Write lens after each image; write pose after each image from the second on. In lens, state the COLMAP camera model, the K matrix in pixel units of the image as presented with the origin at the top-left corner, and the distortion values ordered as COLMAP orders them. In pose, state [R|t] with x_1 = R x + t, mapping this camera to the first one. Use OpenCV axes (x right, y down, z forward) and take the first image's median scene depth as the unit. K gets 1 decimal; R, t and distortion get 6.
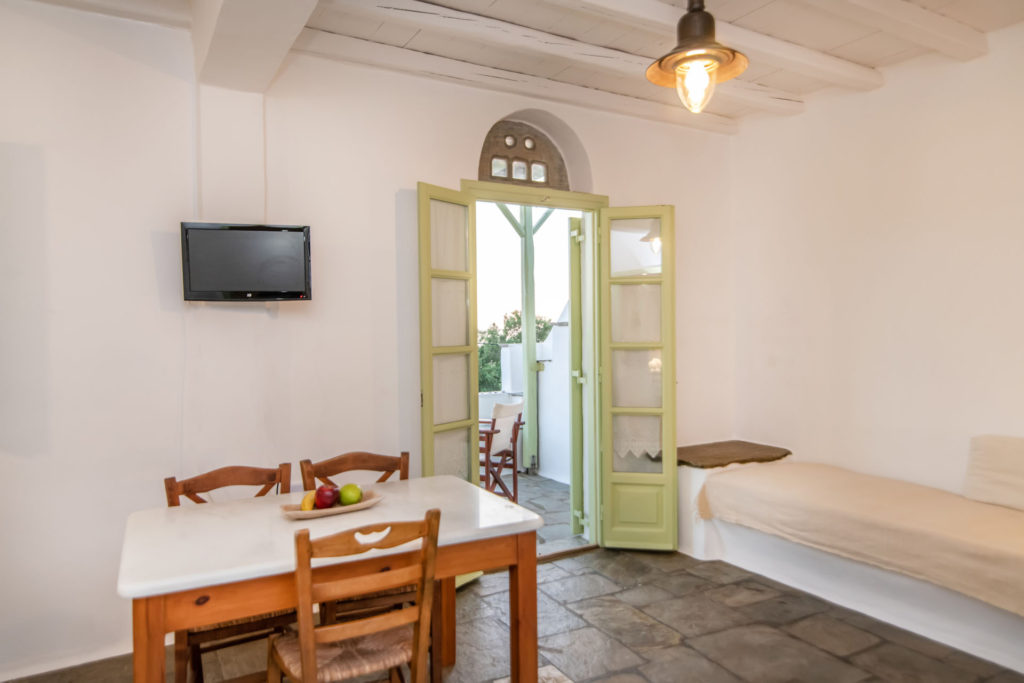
lens RADIAL K [[668.3, 0, 511.4], [0, 668.3, 340.1], [0, 0, 1]] dist [-0.000008, 0.000000]
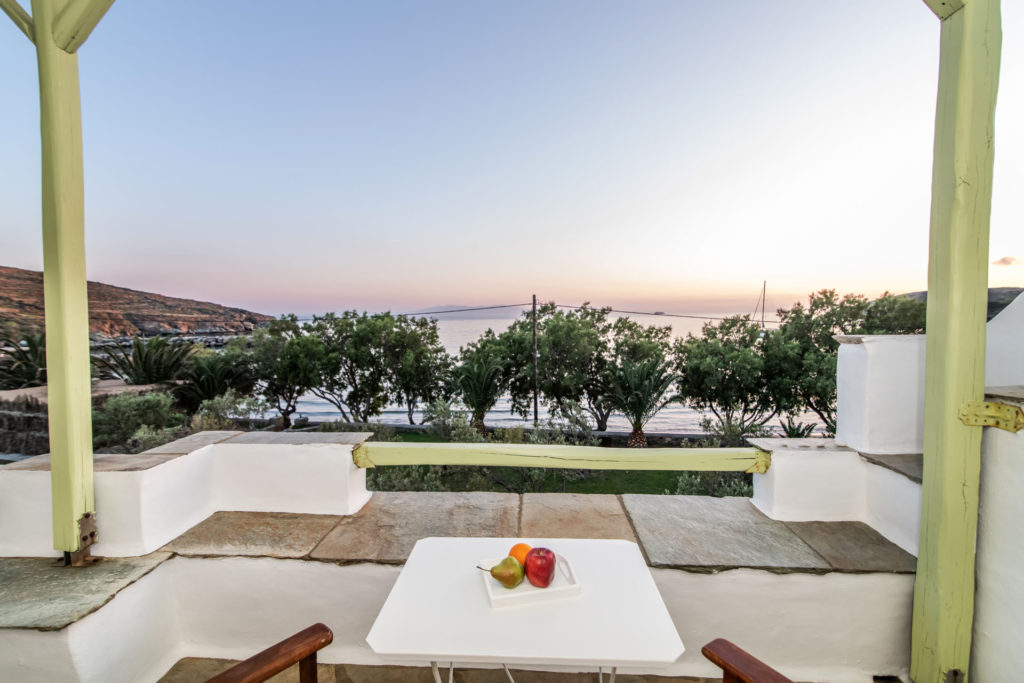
lens RADIAL K [[477.4, 0, 512.8], [0, 477.4, 336.6], [0, 0, 1]] dist [0.003063, 0.000176]
pose [[0.847064, 0.036763, -0.530218, -0.006689], [-0.013807, 0.998790, 0.047193, -0.001780], [0.531312, -0.032654, 0.846547, 0.122309]]
